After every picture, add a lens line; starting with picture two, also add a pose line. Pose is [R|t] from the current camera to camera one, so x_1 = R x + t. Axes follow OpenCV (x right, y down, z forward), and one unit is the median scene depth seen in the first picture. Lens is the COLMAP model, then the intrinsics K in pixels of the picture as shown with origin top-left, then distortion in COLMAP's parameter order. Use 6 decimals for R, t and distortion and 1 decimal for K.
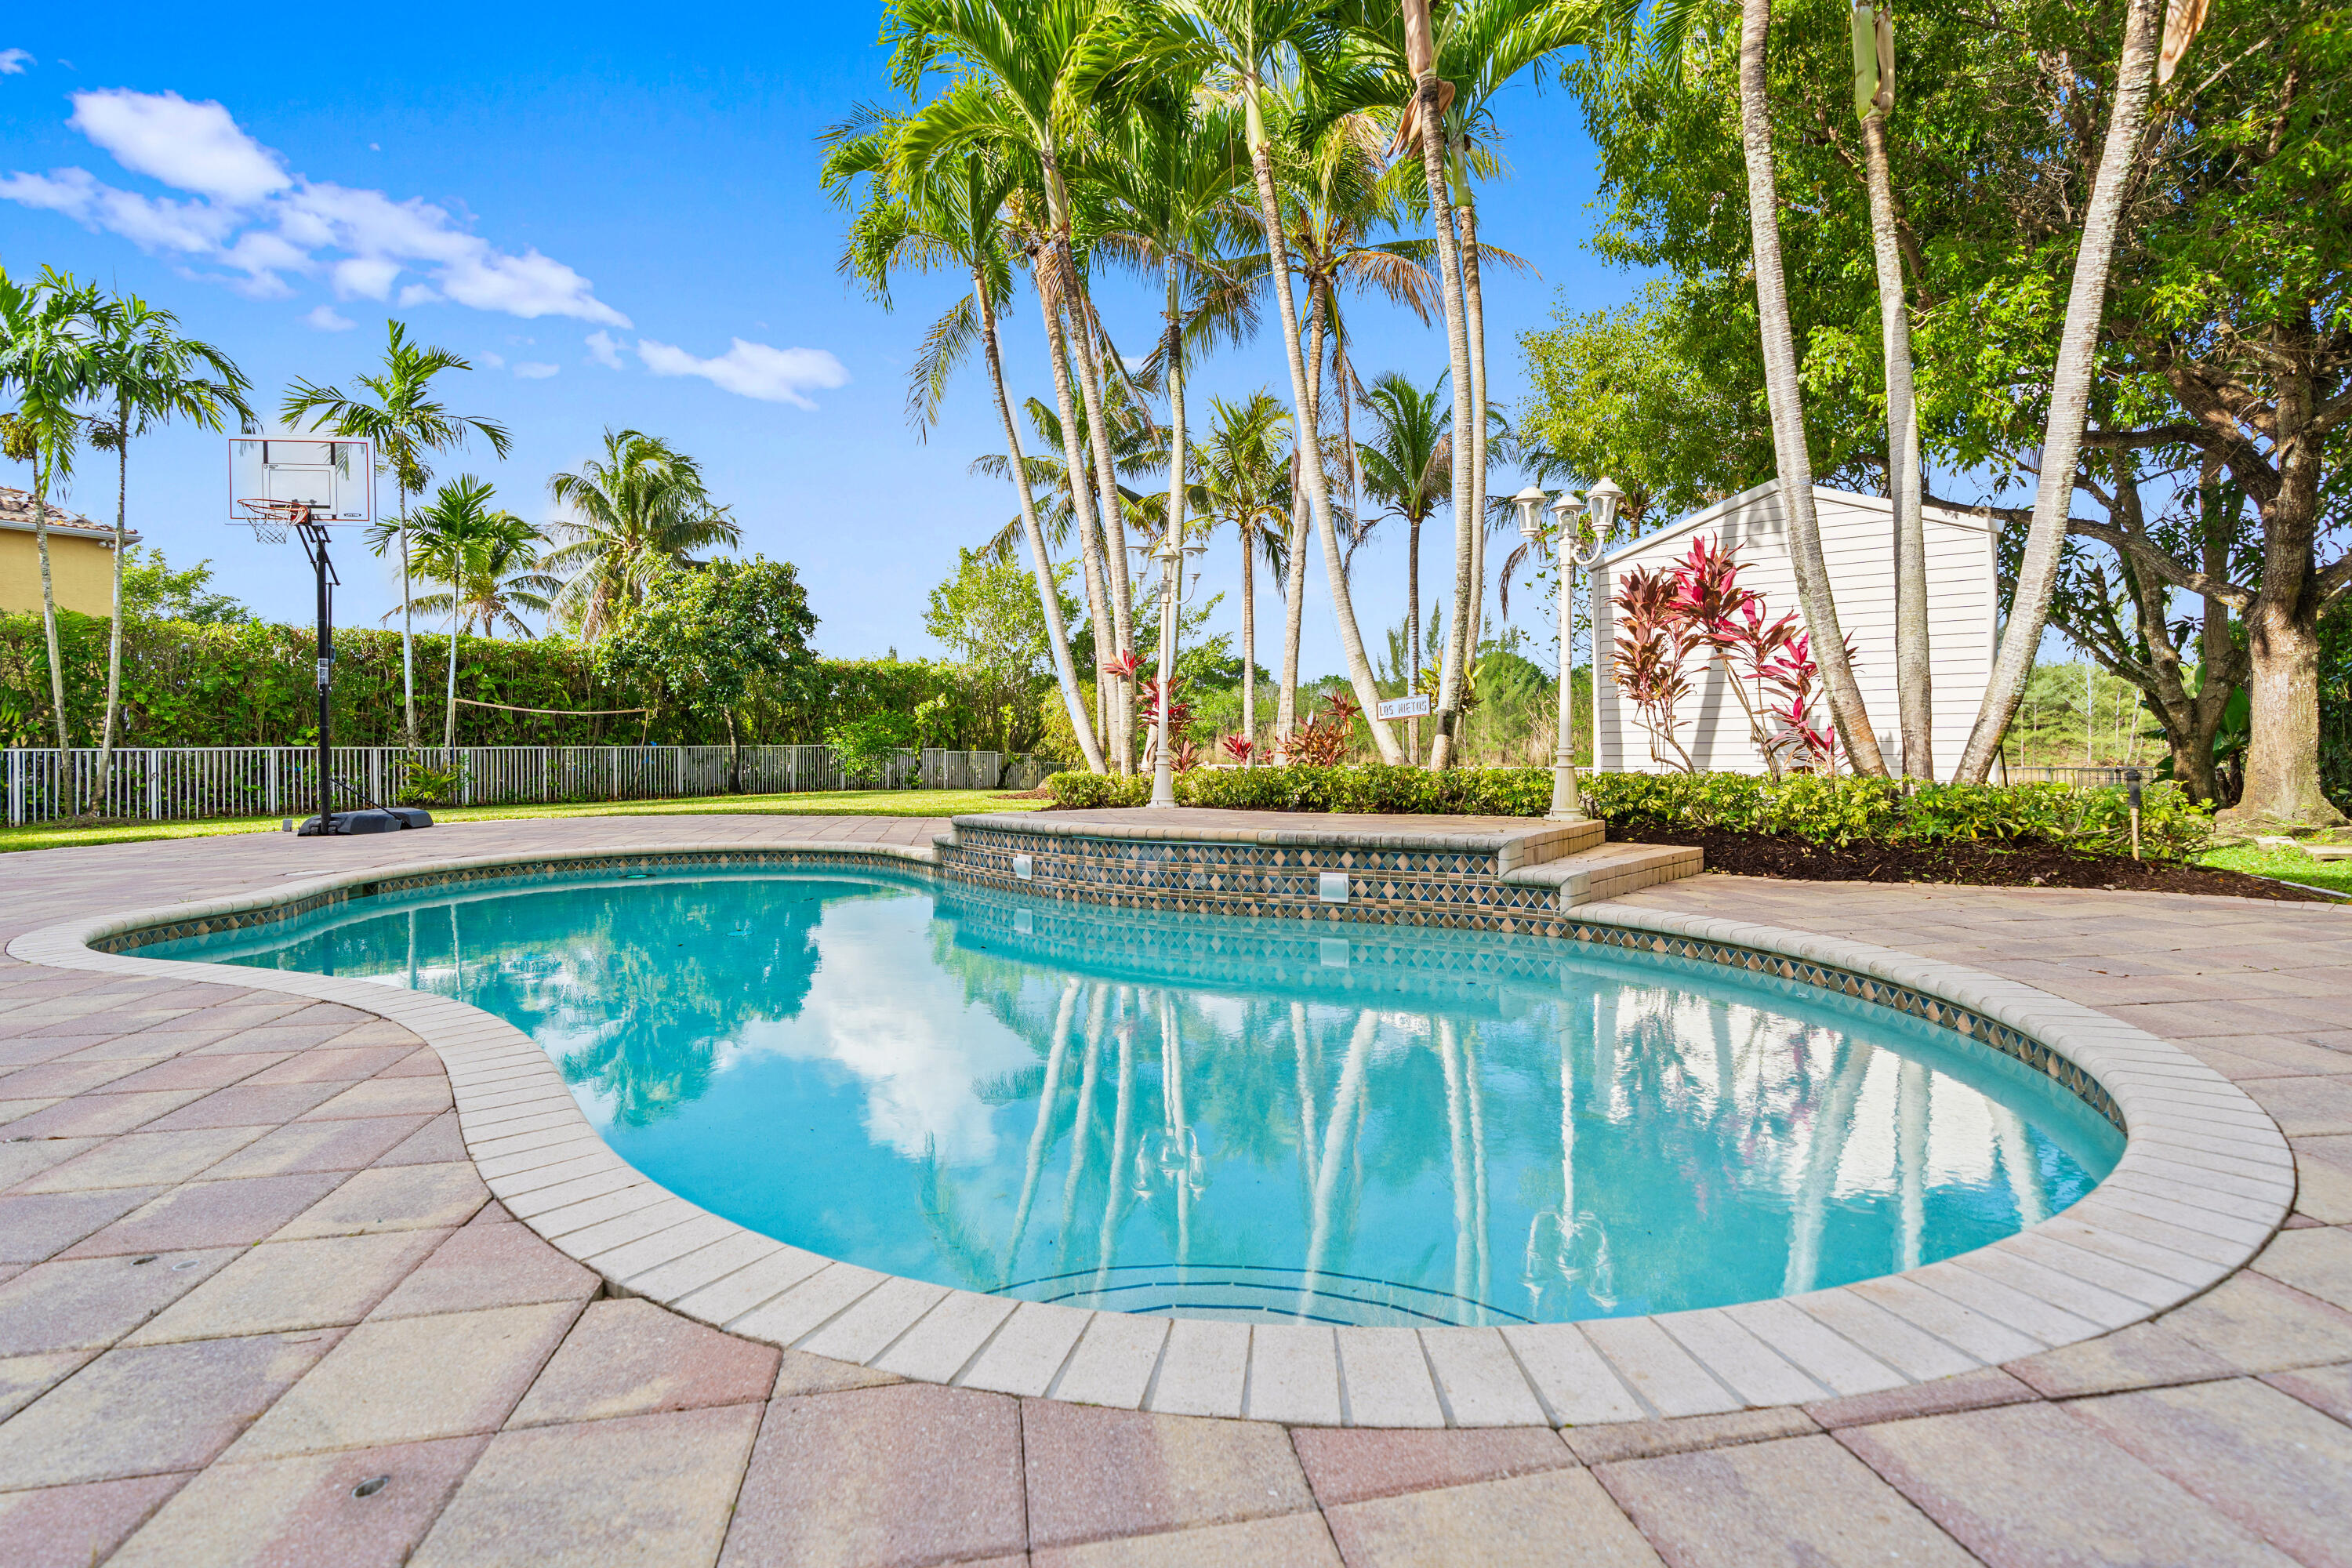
lens RADIAL K [[1065.6, 0, 1179.7], [0, 1065.6, 773.2], [0, 0, 1]] dist [-0.012121, 0.005991]
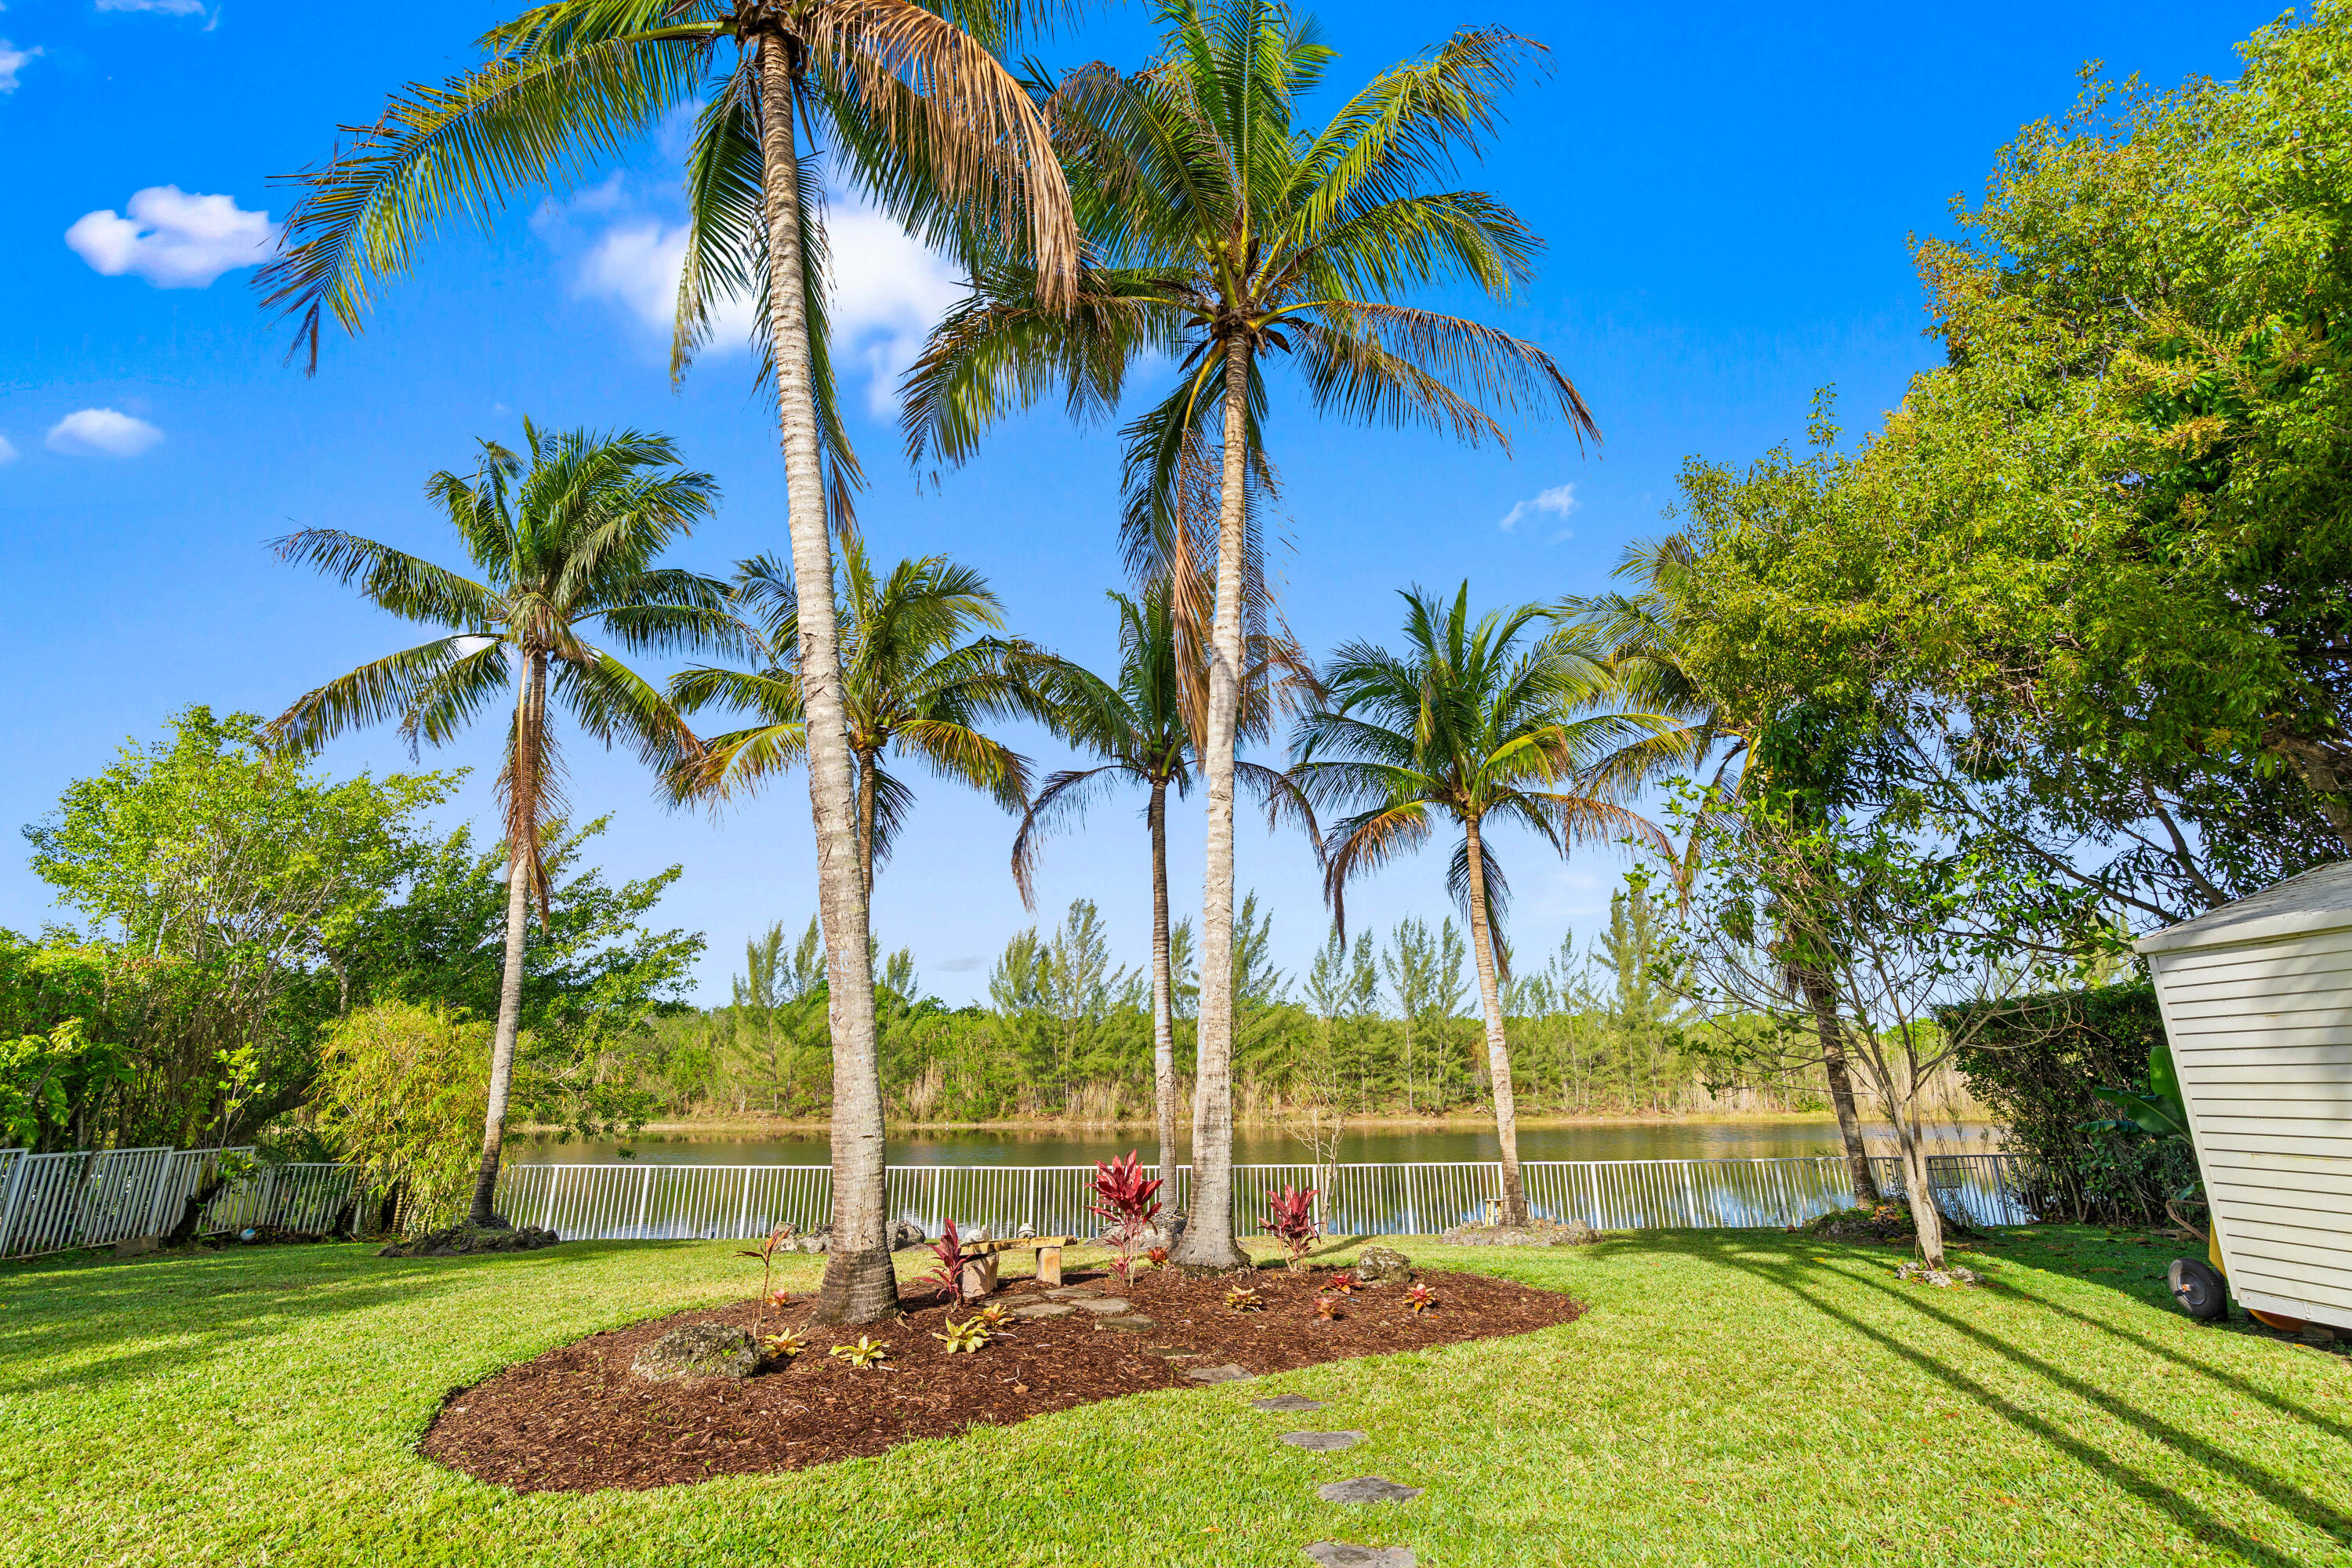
lens RADIAL K [[1099.3, 0, 1177.2], [0, 1099.3, 776.8], [0, 0, 1]] dist [-0.008495, 0.001519]
pose [[0.804377, 0.160384, 0.572062, -0.528598], [0.013312, 0.957766, -0.287239, -0.146147], [-0.593971, 0.238664, 0.768270, 1.559549]]
